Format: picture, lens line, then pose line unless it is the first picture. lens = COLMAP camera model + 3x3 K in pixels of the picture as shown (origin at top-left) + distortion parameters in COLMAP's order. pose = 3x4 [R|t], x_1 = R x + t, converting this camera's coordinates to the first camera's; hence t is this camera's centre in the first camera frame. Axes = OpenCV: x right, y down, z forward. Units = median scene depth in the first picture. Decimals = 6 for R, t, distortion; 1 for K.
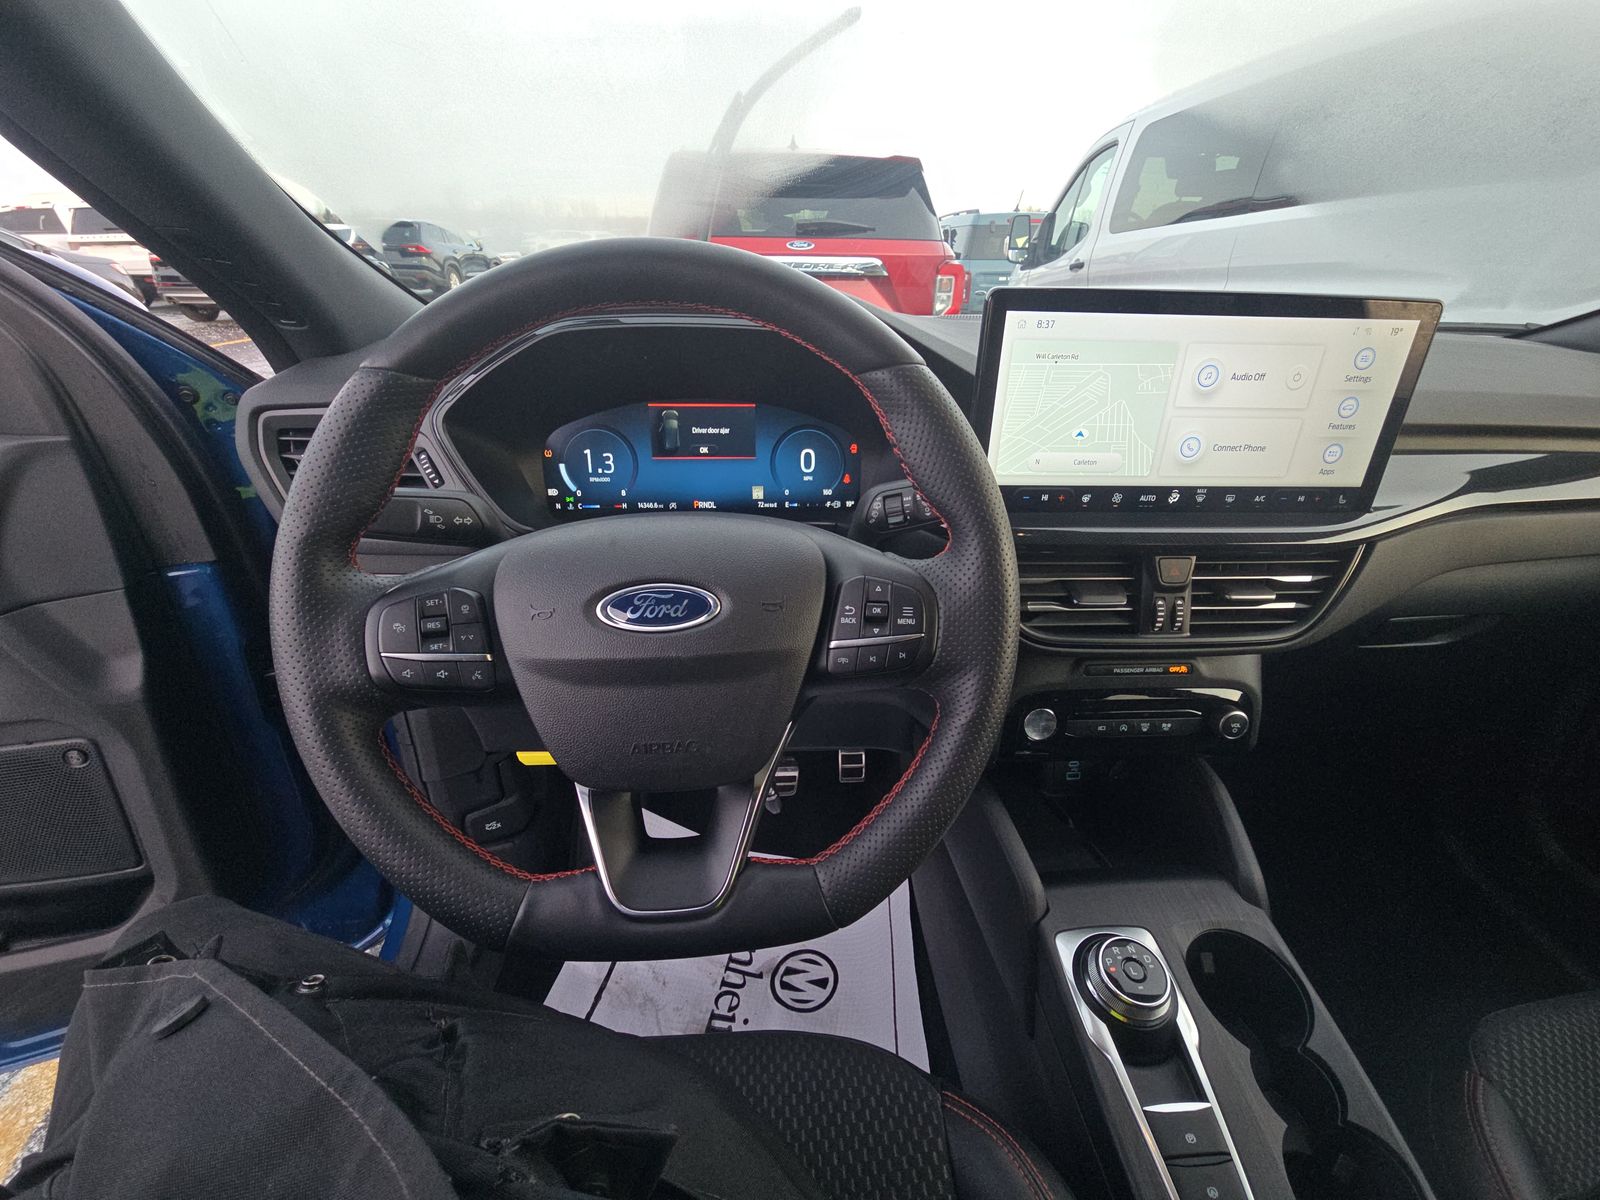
lens RADIAL K [[649.5, 0, 806.2], [0, 649.5, 600.2], [0, 0, 1]] dist [0.003734, -0.000249]
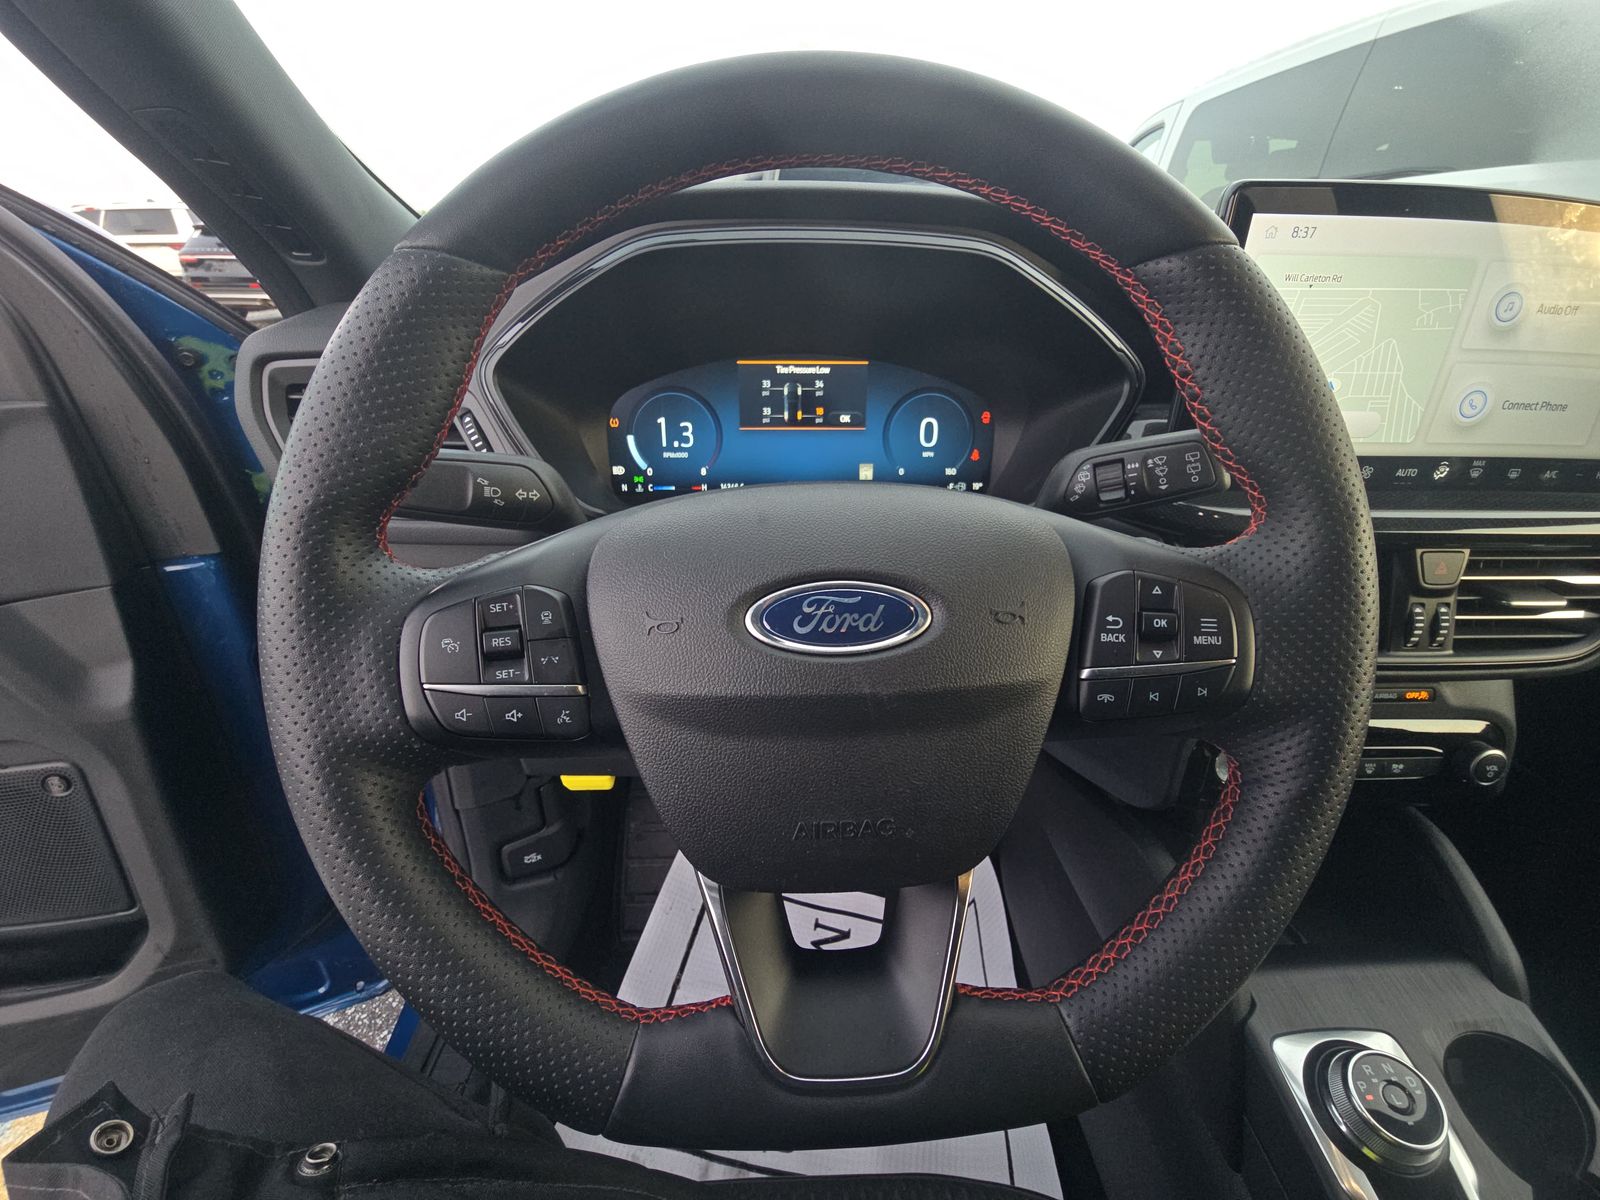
lens RADIAL K [[652.9, 0, 807.6], [0, 652.9, 600.0], [0, 0, 1]] dist [0.007838, -0.004635]
pose [[0.999681, 0.005406, -0.024691, -0.152079], [-0.005443, 0.999984, -0.001413, -0.003121], [0.024683, 0.001547, 0.999694, 0.212136]]
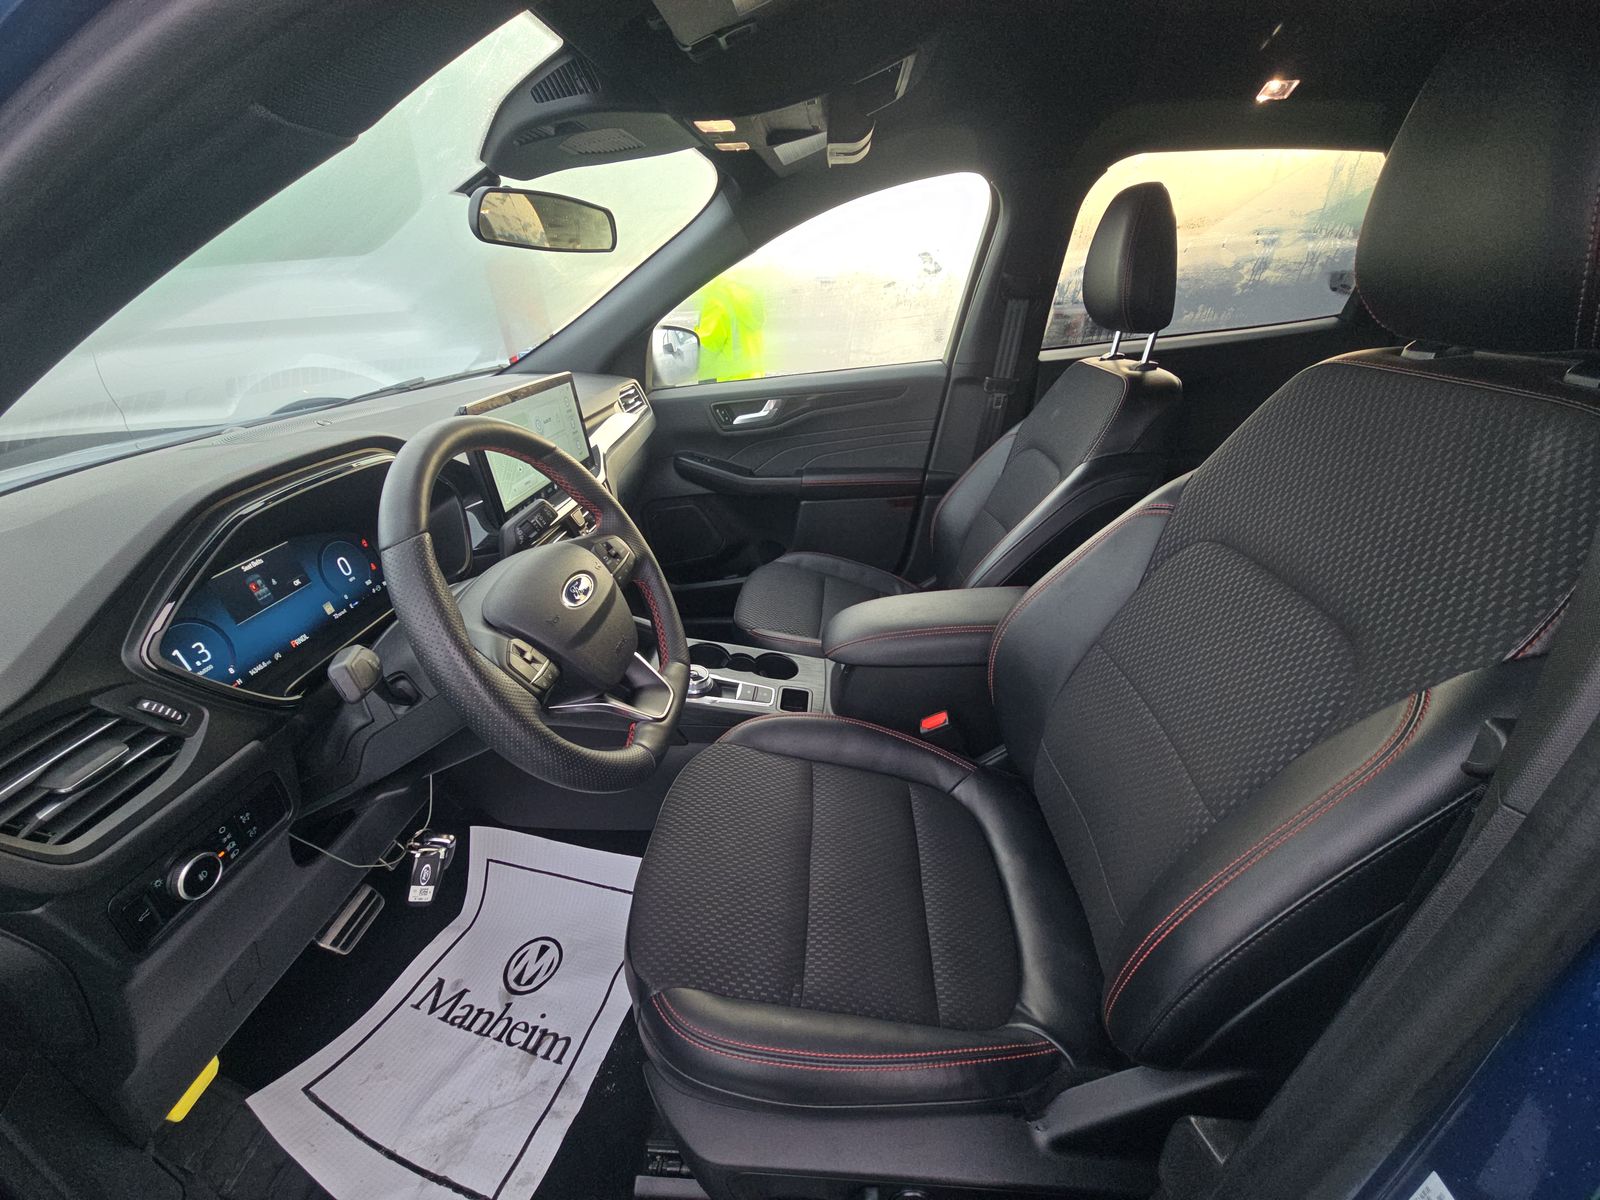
lens RADIAL K [[649.5, 0, 806.2], [0, 649.5, 600.2], [0, 0, 1]] dist [0.003734, -0.000249]
pose [[0.121435, -0.464235, 0.877348, -1.170258], [0.497896, 0.793137, 0.350761, -0.191797], [-0.858693, 0.394234, 0.327455, -0.131044]]
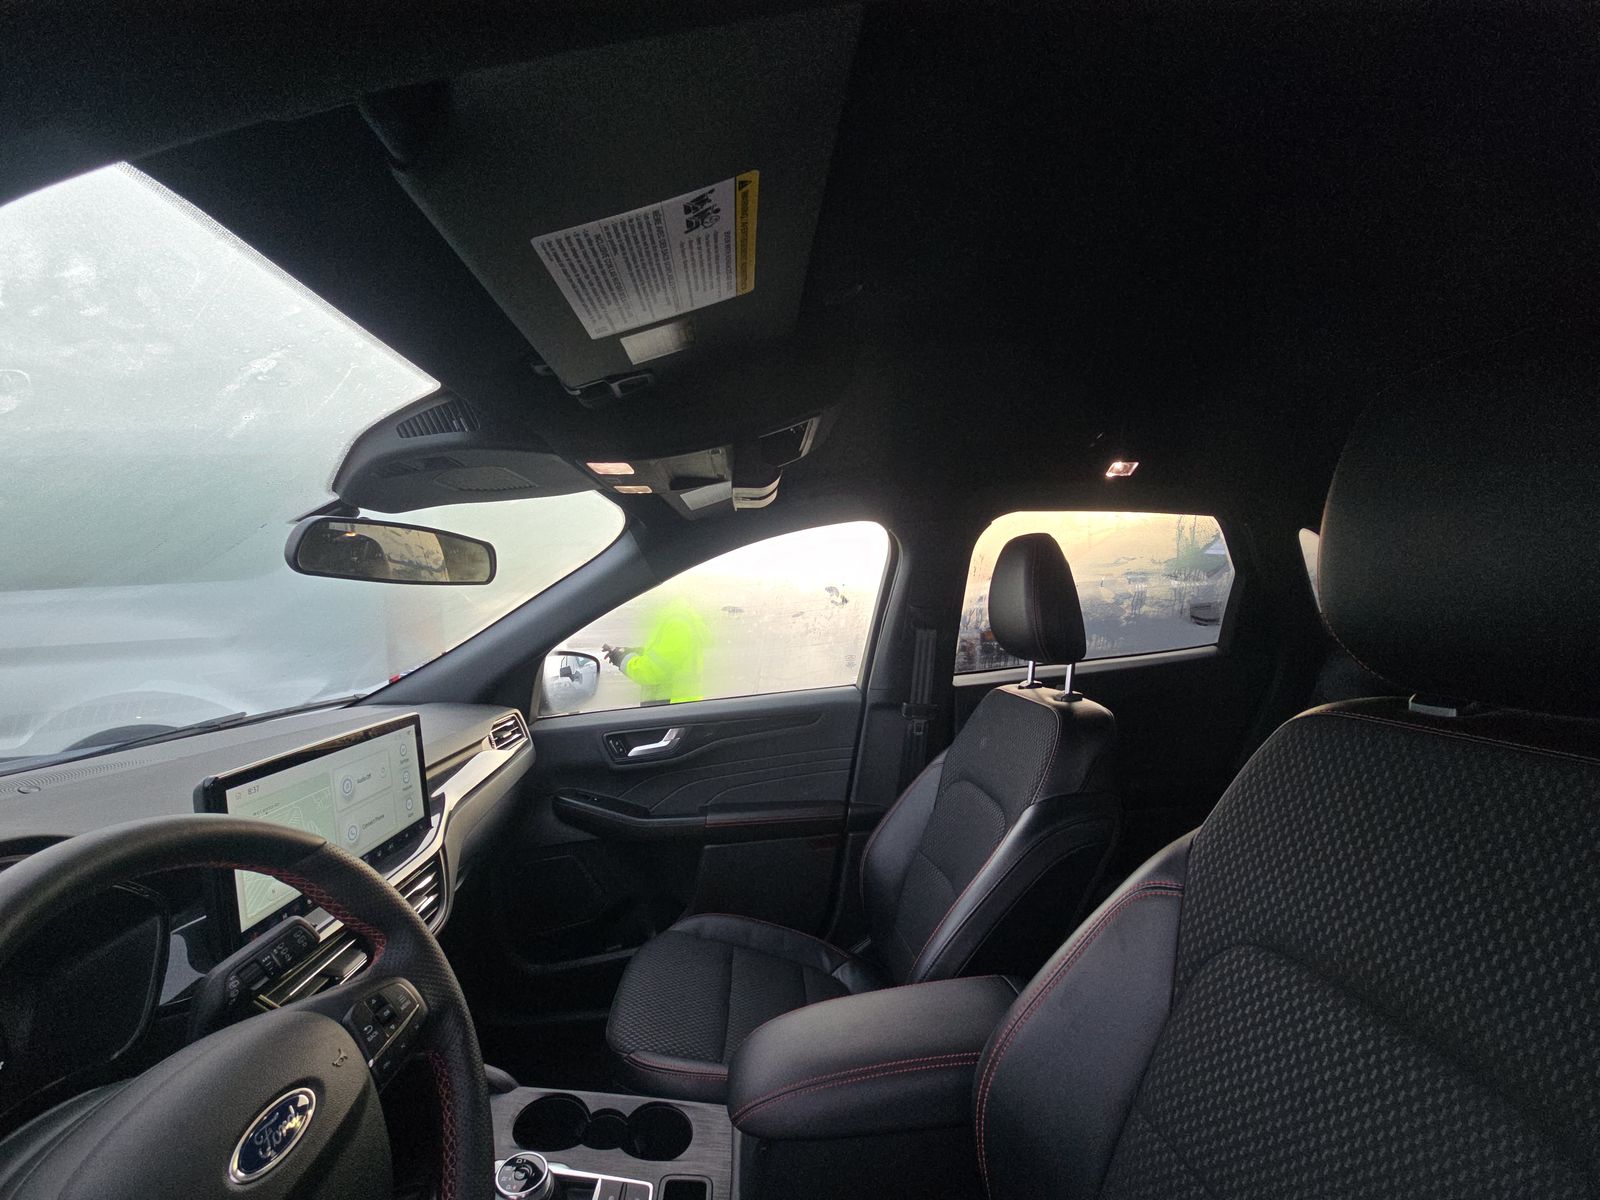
lens RADIAL K [[649.5, 0, 806.2], [0, 649.5, 600.2], [0, 0, 1]] dist [0.003734, -0.000249]
pose [[-0.012748, -0.022497, 0.999666, -0.806588], [0.489946, 0.871369, 0.025858, -0.219100], [-0.871660, 0.490112, -0.000086, -0.117868]]
